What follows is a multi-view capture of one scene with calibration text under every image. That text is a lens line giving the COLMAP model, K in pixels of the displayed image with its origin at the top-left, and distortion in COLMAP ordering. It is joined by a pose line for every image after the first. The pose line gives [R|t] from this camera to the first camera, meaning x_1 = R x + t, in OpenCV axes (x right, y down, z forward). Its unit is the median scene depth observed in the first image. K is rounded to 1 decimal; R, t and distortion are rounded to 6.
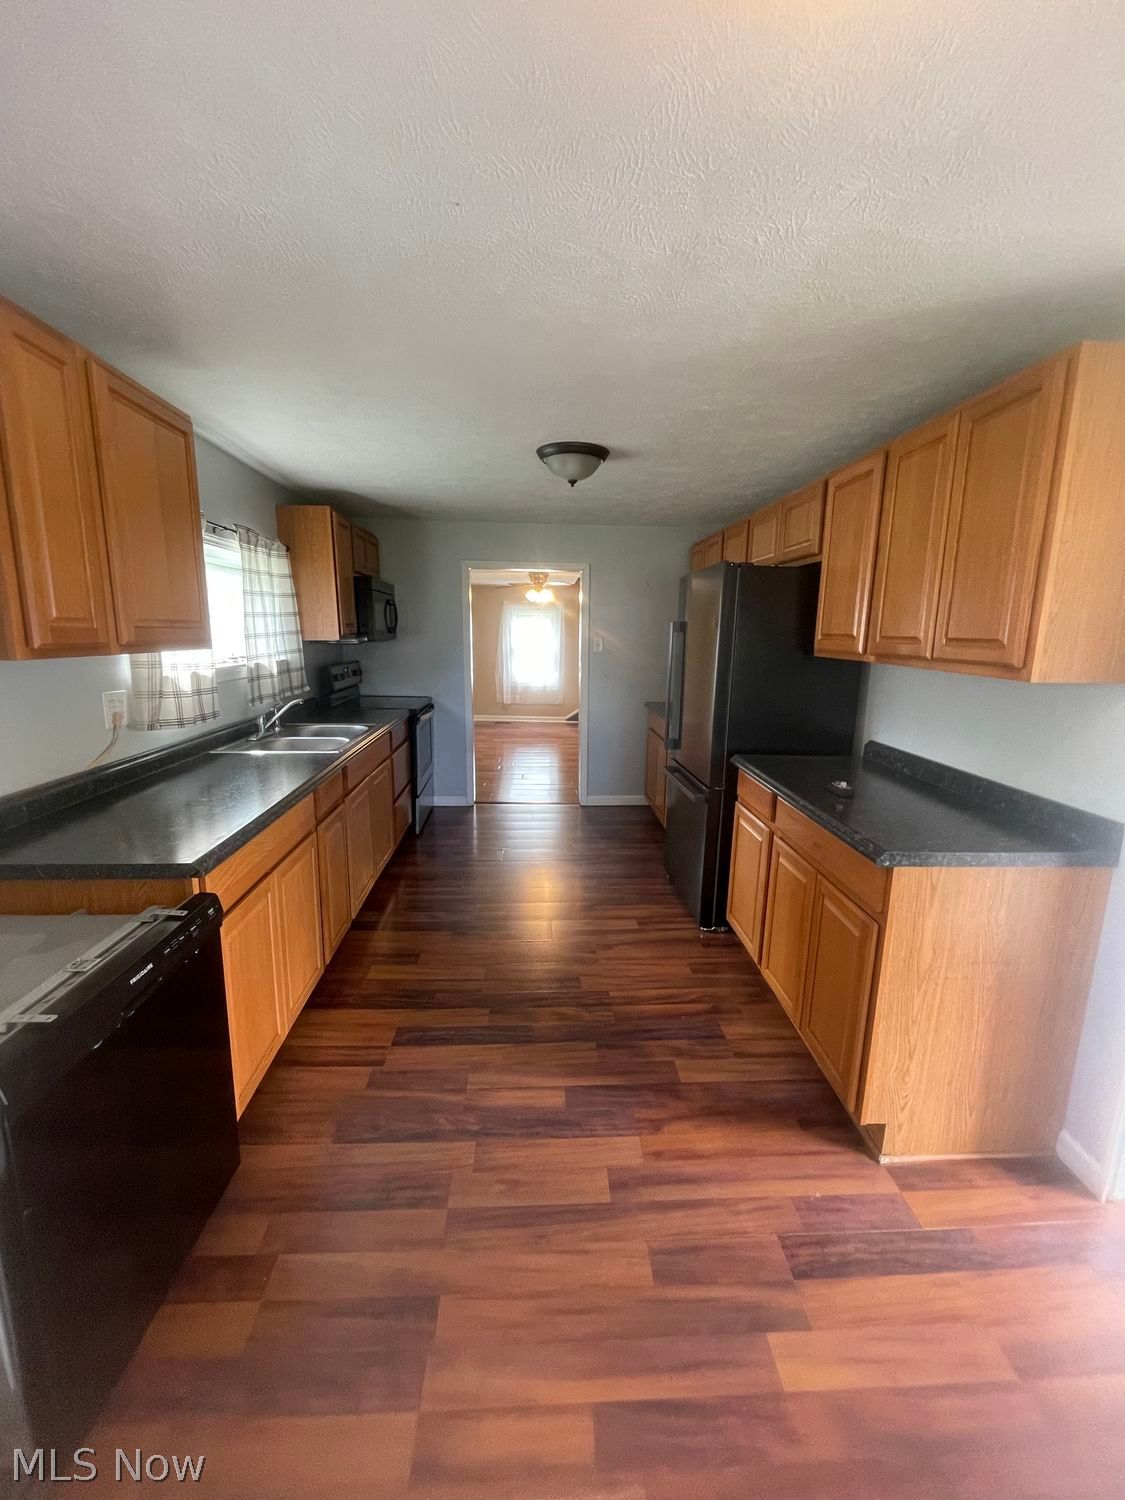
lens RADIAL K [[607.7, 0, 562.5], [0, 607.7, 750.0], [0, 0, 1]] dist [-0.000607, -0.000285]
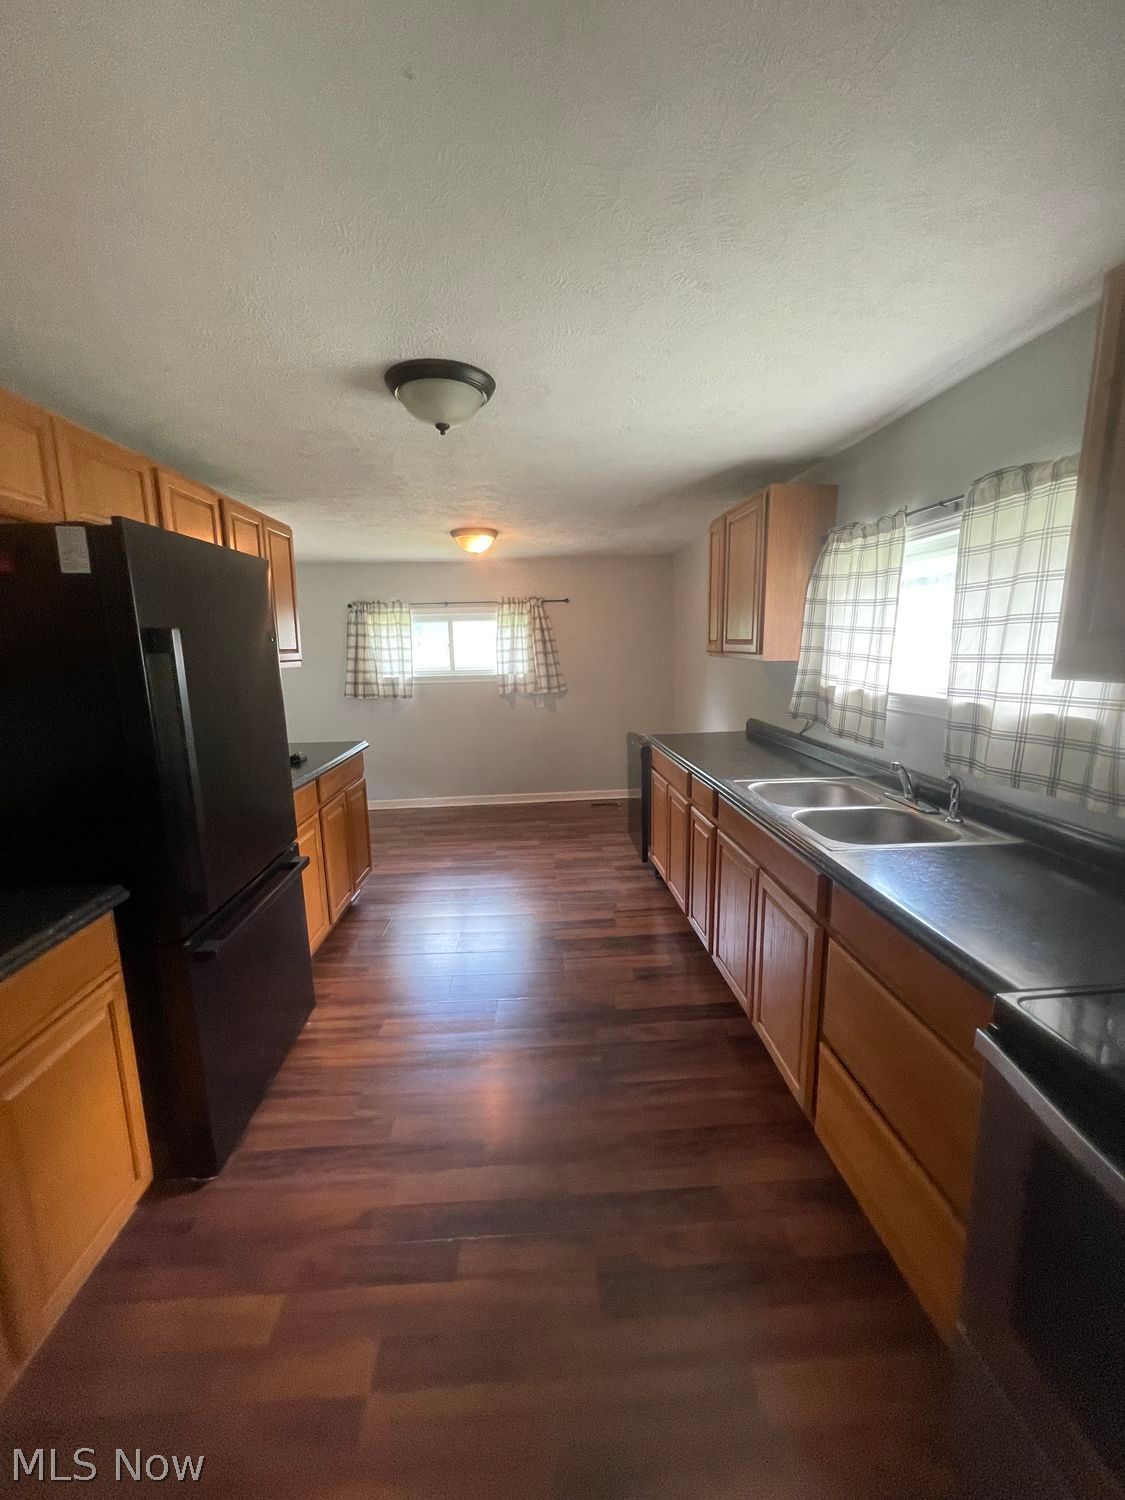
lens RADIAL K [[607.7, 0, 562.5], [0, 607.7, 750.0], [0, 0, 1]] dist [-0.000607, -0.000285]
pose [[-0.999943, -0.006877, -0.008114, -0.105816], [-0.009275, 0.937118, 0.348890, -0.343895], [0.005204, 0.348945, -0.937129, 1.774722]]
